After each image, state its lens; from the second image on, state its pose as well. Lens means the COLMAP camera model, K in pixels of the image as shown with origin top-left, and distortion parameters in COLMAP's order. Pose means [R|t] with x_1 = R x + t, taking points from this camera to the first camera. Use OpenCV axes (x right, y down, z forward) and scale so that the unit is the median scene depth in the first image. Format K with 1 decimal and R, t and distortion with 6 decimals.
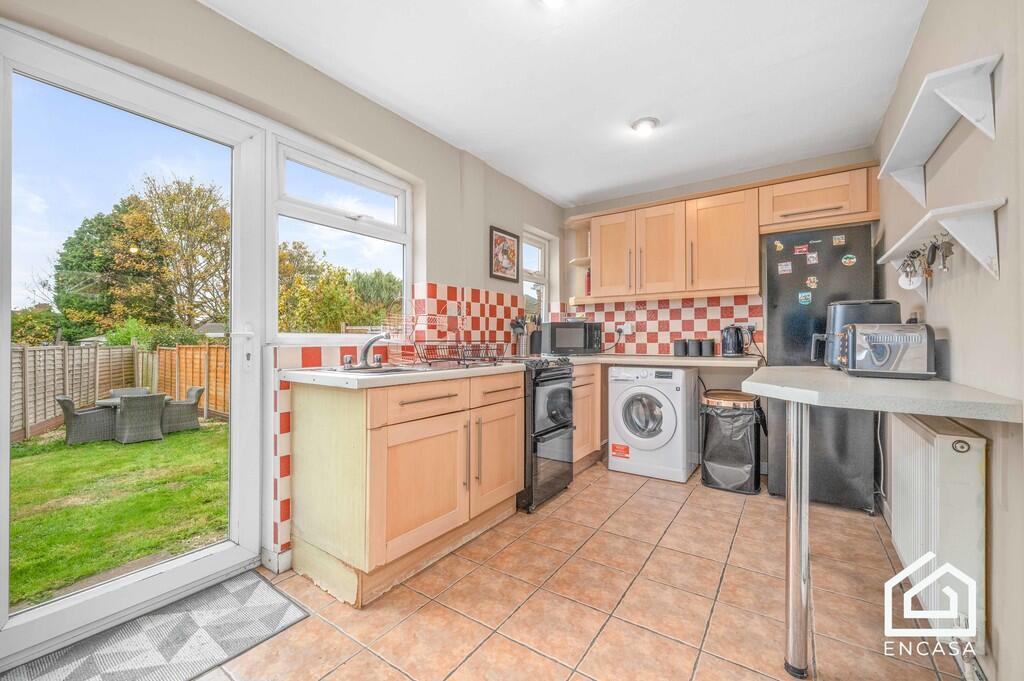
lens RADIAL K [[420.4, 0, 541.5], [0, 420.4, 341.1], [0, 0, 1]] dist [-0.000334, -0.000288]
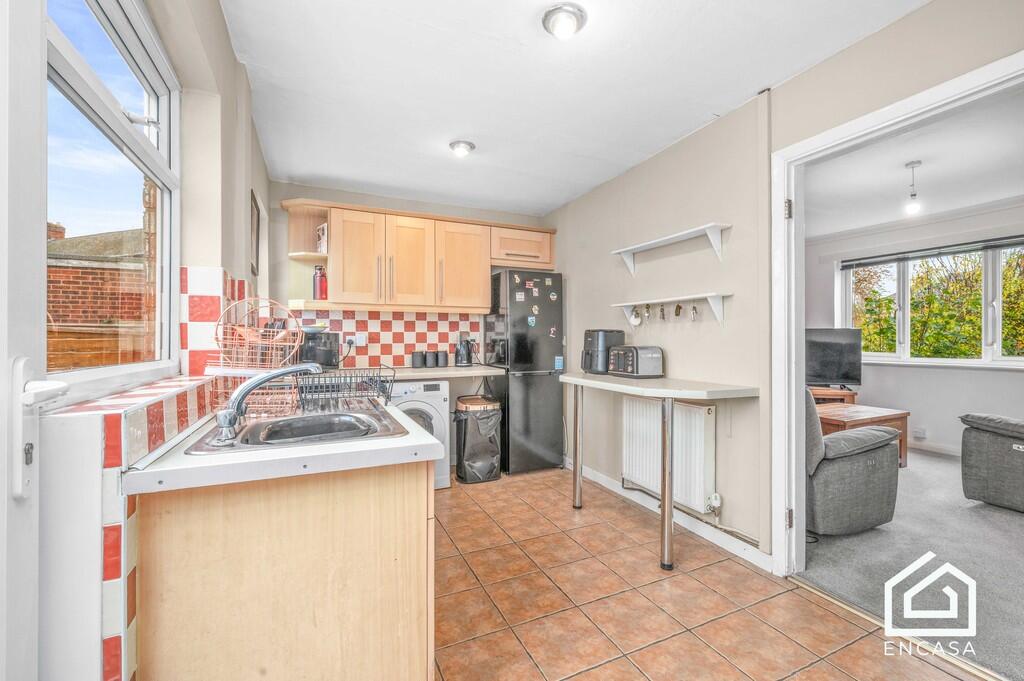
lens RADIAL K [[420.4, 0, 513.5], [0, 420.4, 341.2], [0, 0, 1]] dist [-0.000334, -0.000288]
pose [[0.524852, 0.000071, 0.851193, -0.471085], [-0.000159, 1.000000, 0.000015, -0.032019], [-0.851193, -0.000143, 0.524852, 0.293842]]
